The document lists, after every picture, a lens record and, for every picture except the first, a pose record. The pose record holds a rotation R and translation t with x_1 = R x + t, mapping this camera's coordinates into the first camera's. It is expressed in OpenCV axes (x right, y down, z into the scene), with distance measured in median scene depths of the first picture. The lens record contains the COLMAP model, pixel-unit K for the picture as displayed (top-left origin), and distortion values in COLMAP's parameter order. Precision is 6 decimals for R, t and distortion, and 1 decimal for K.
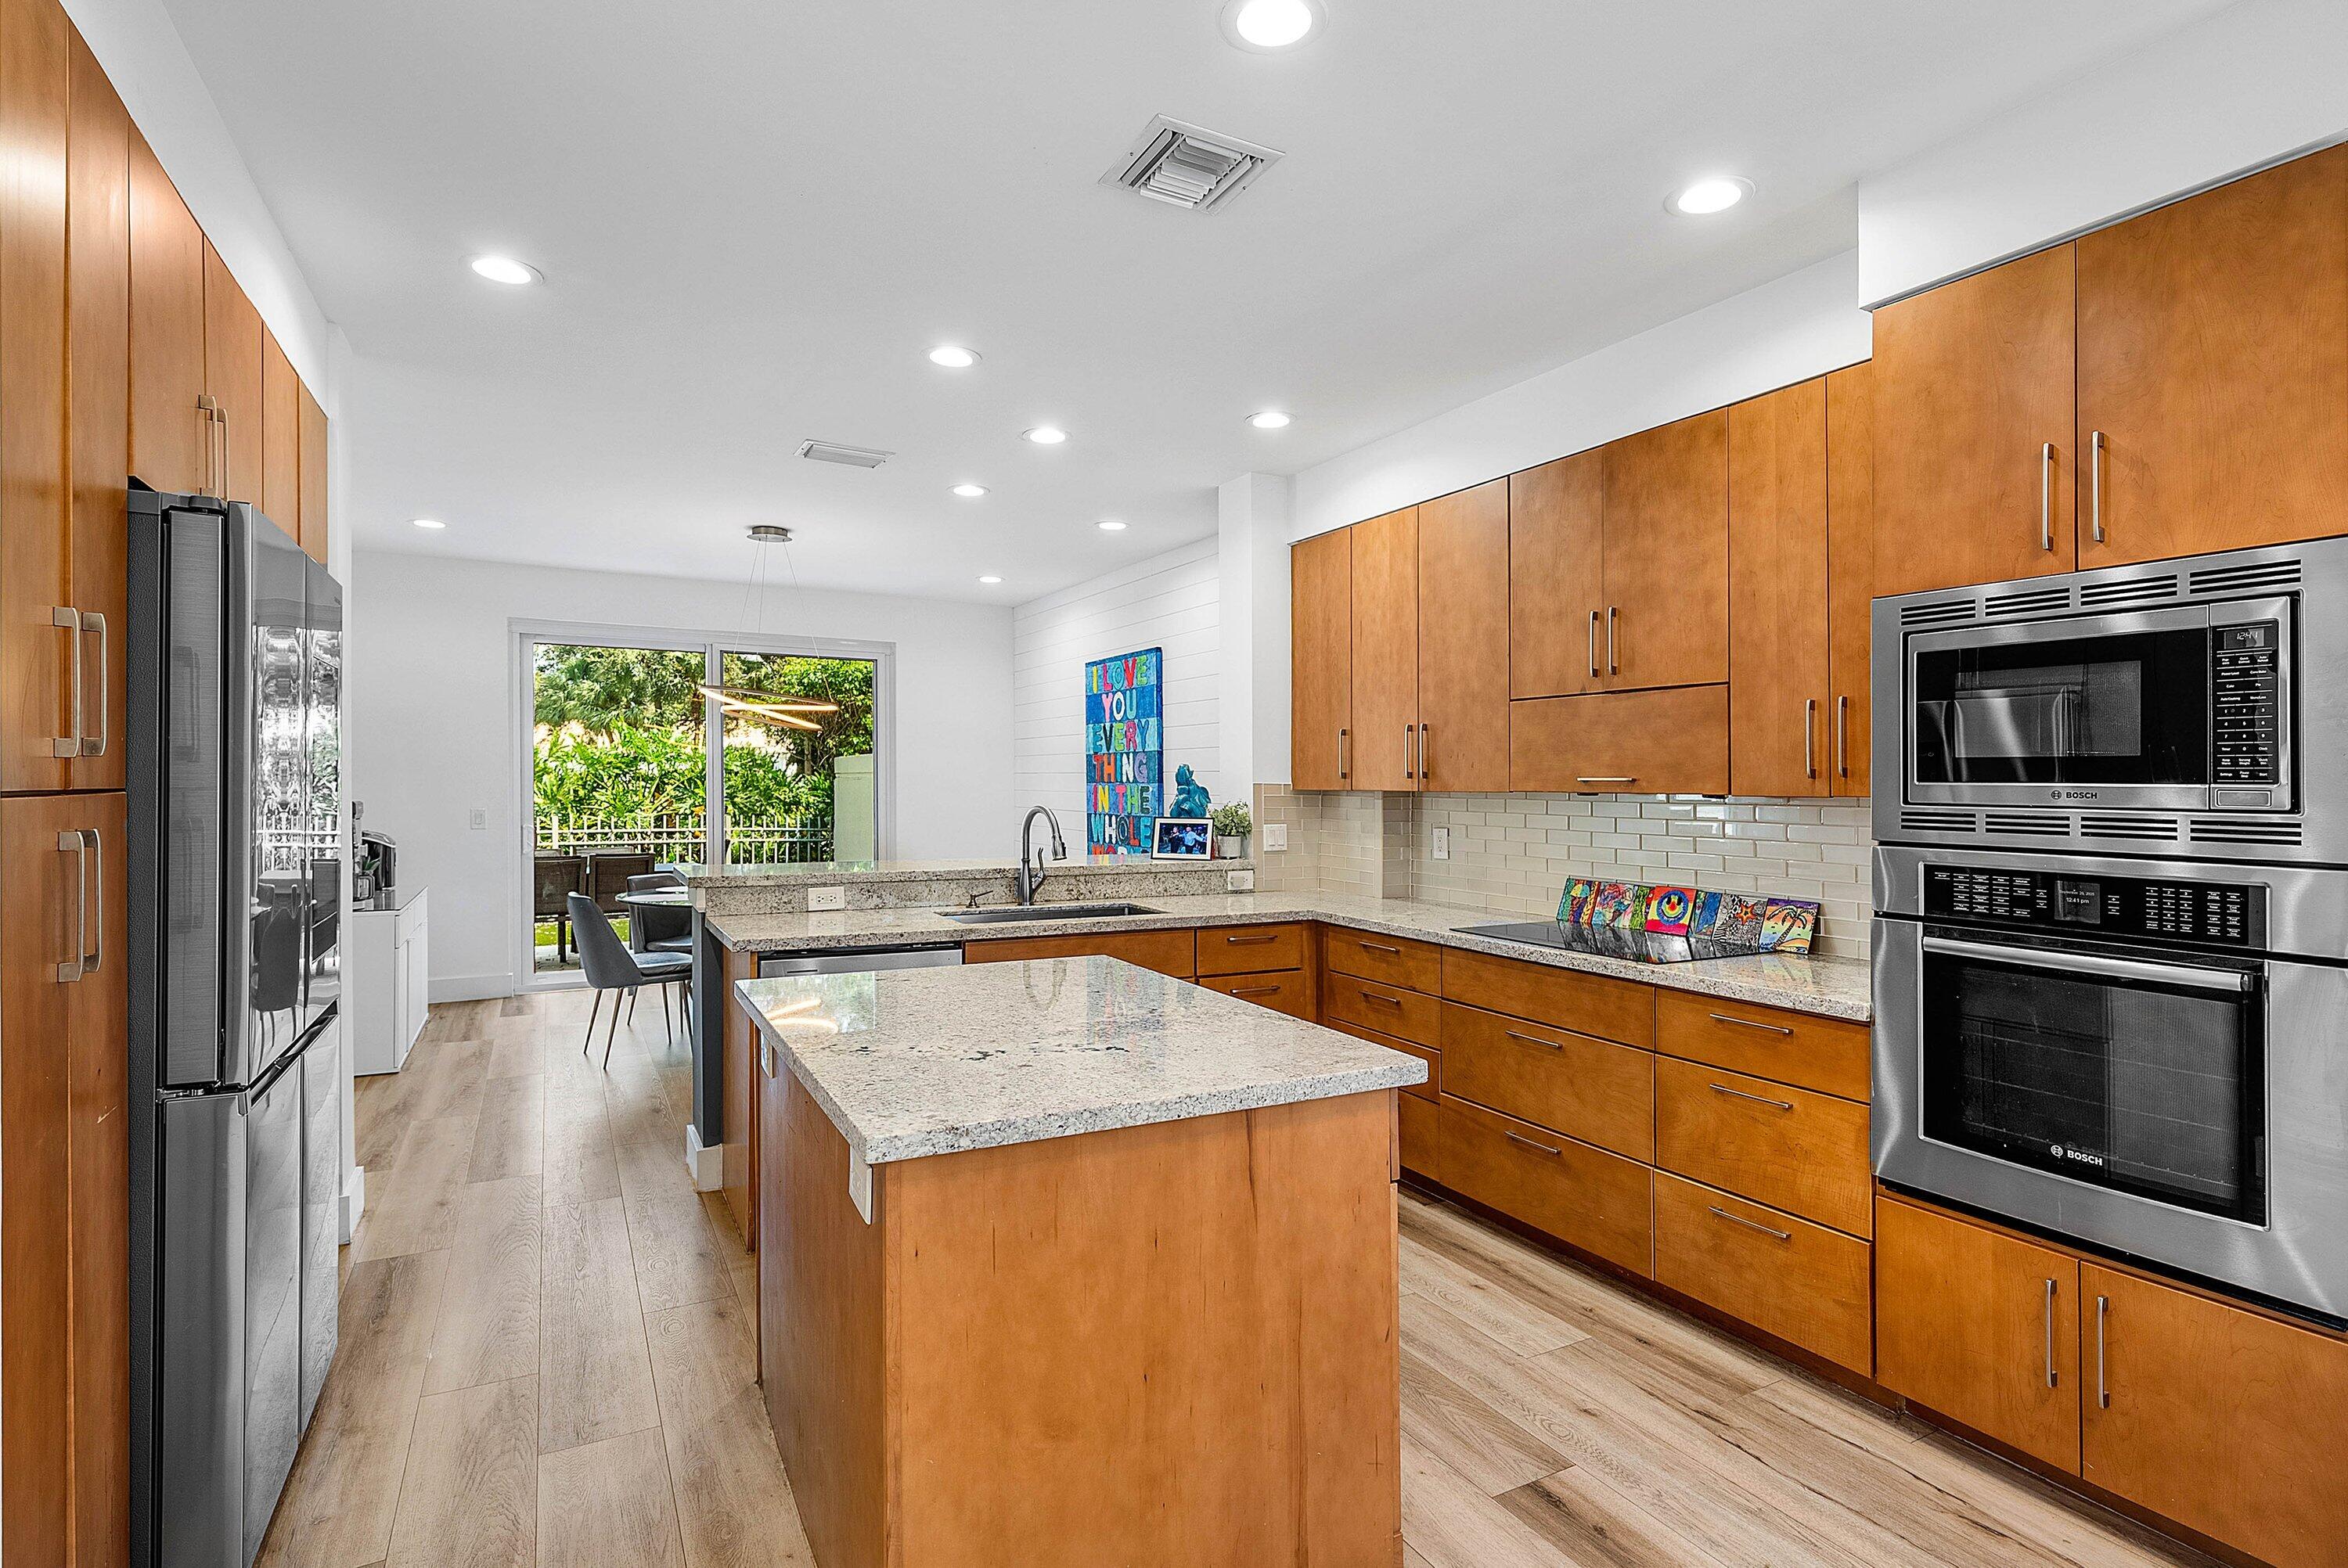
lens RADIAL K [[1110.7, 0, 1153.5], [0, 1110.7, 772.3], [0, 0, 1]] dist [0.002119, -0.000027]
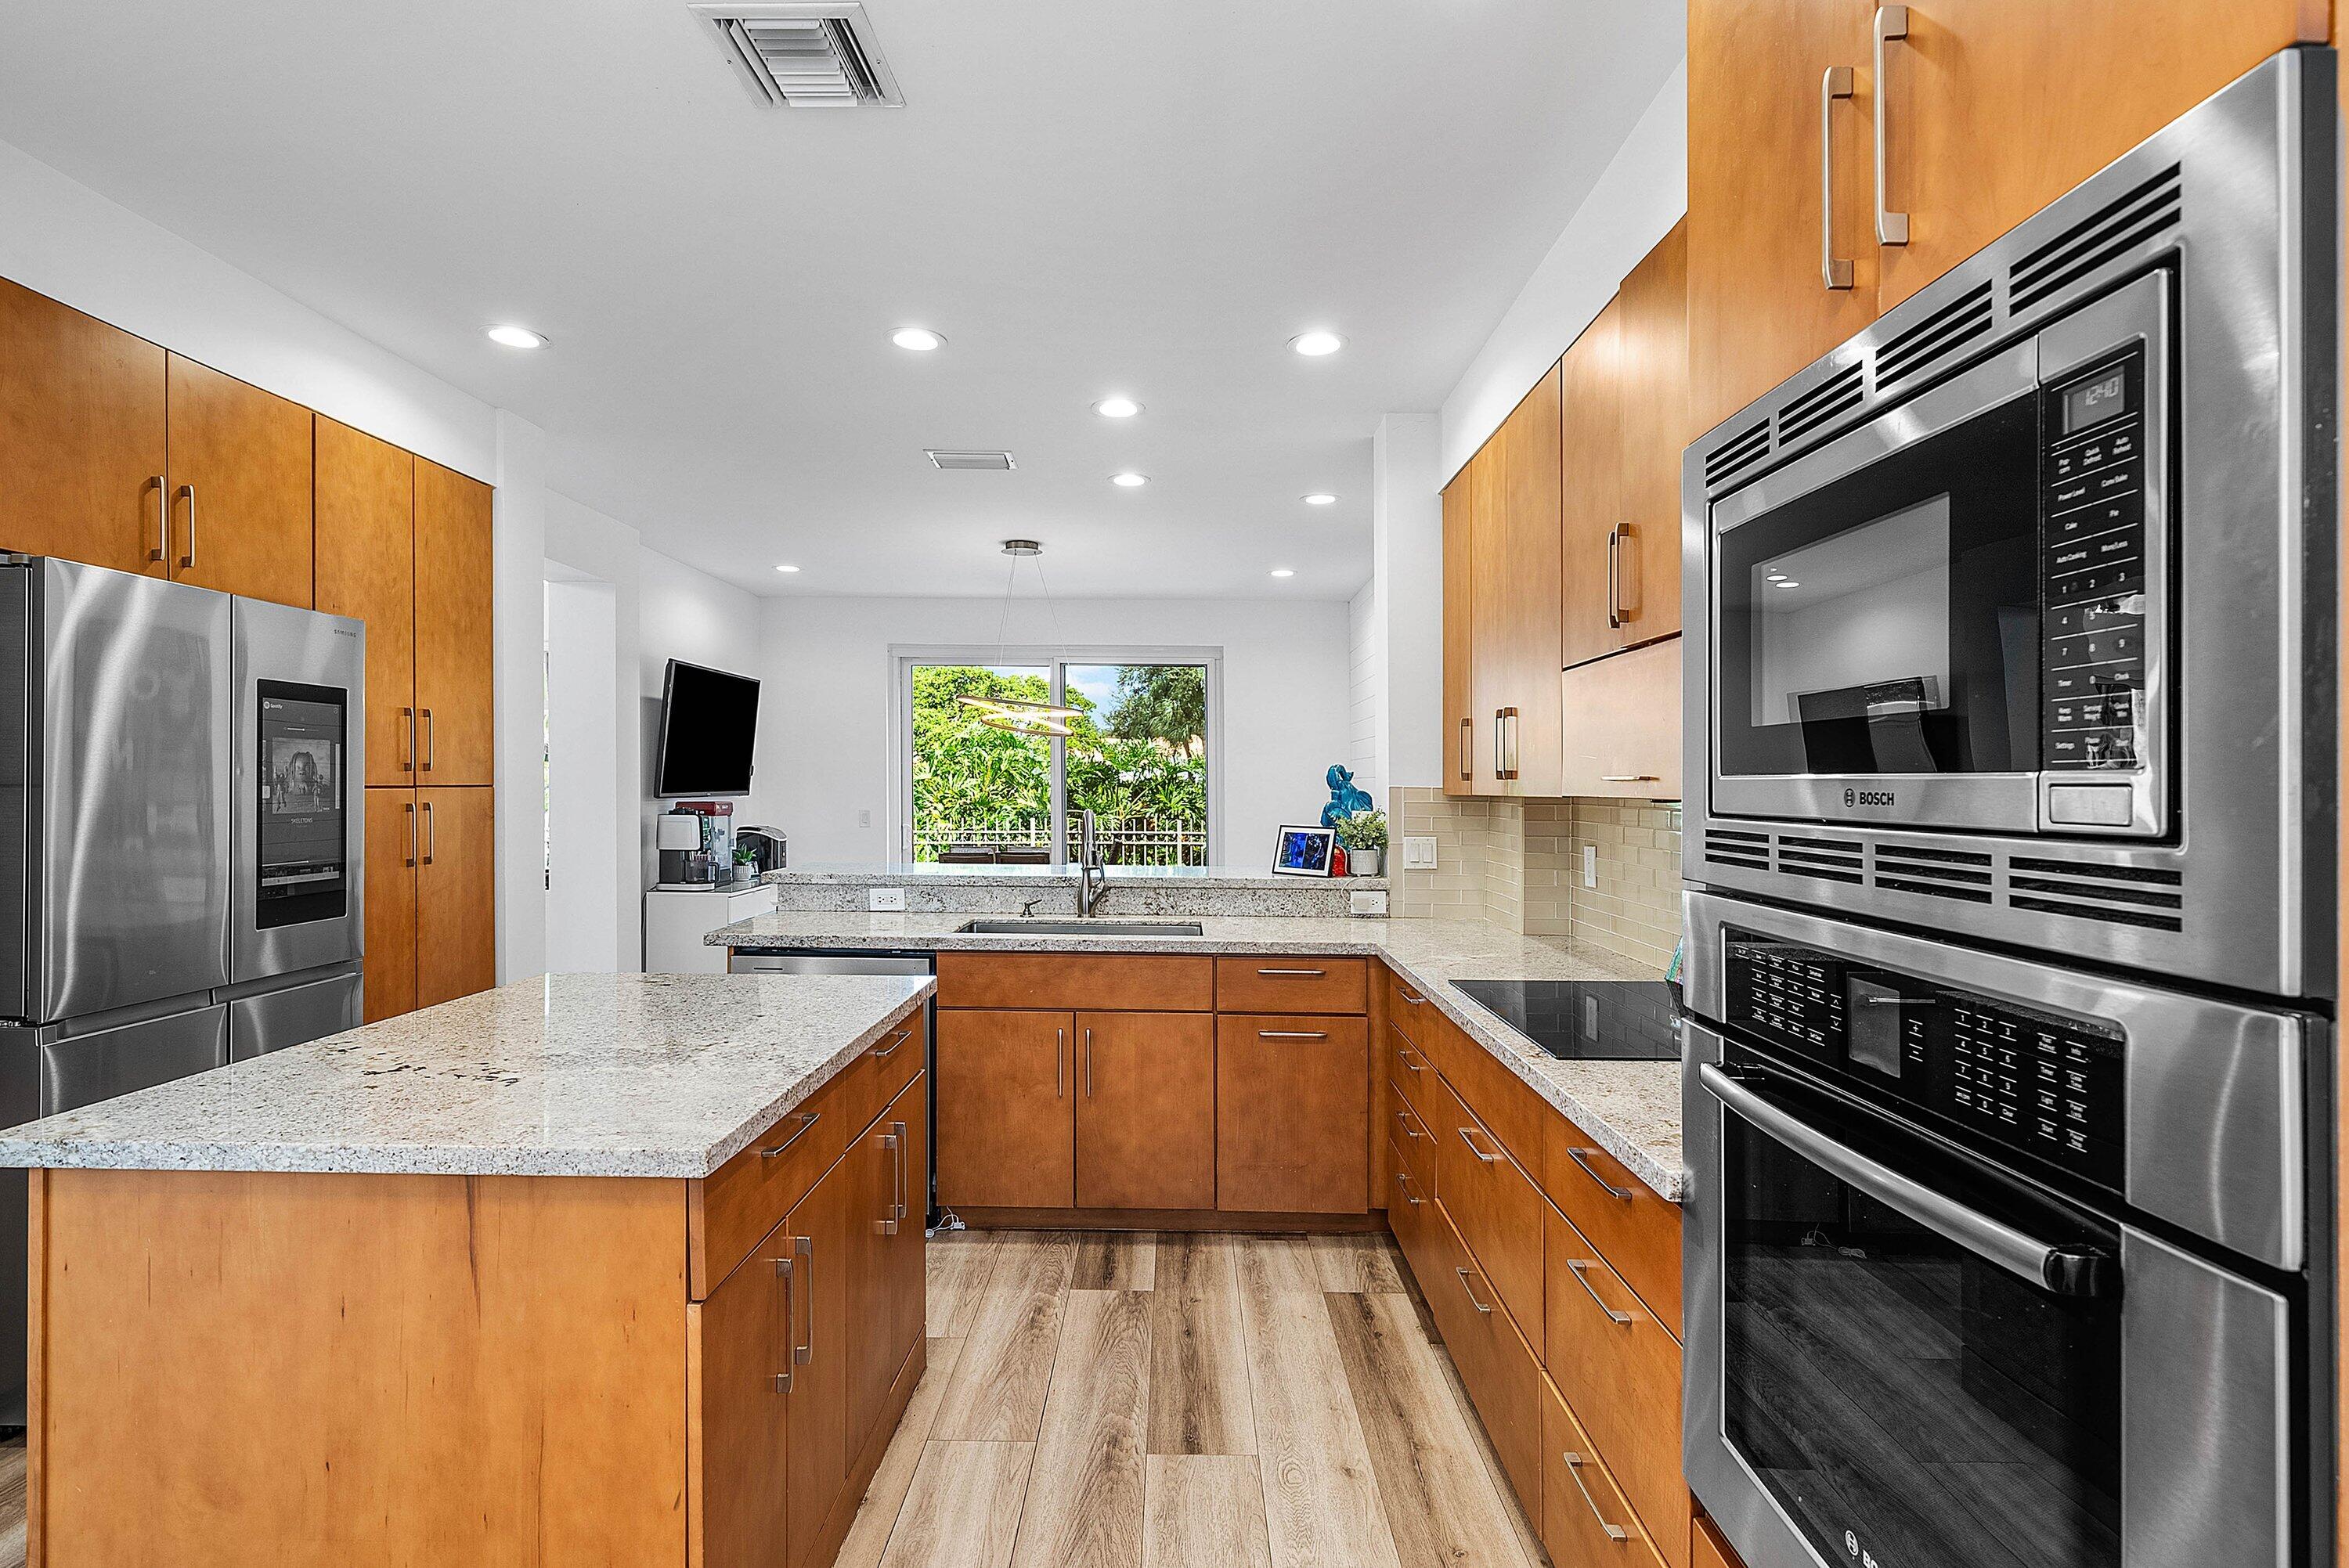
lens RADIAL K [[1110.4, 0, 1174.5], [0, 1110.4, 784.0], [0, 0, 1]] dist [0.001334, 0.000298]
pose [[0.880841, -0.000646, -0.473412, 0.811435], [0.002084, 0.999995, 0.002514, 0.012945], [0.473407, -0.003201, 0.880838, 0.458776]]
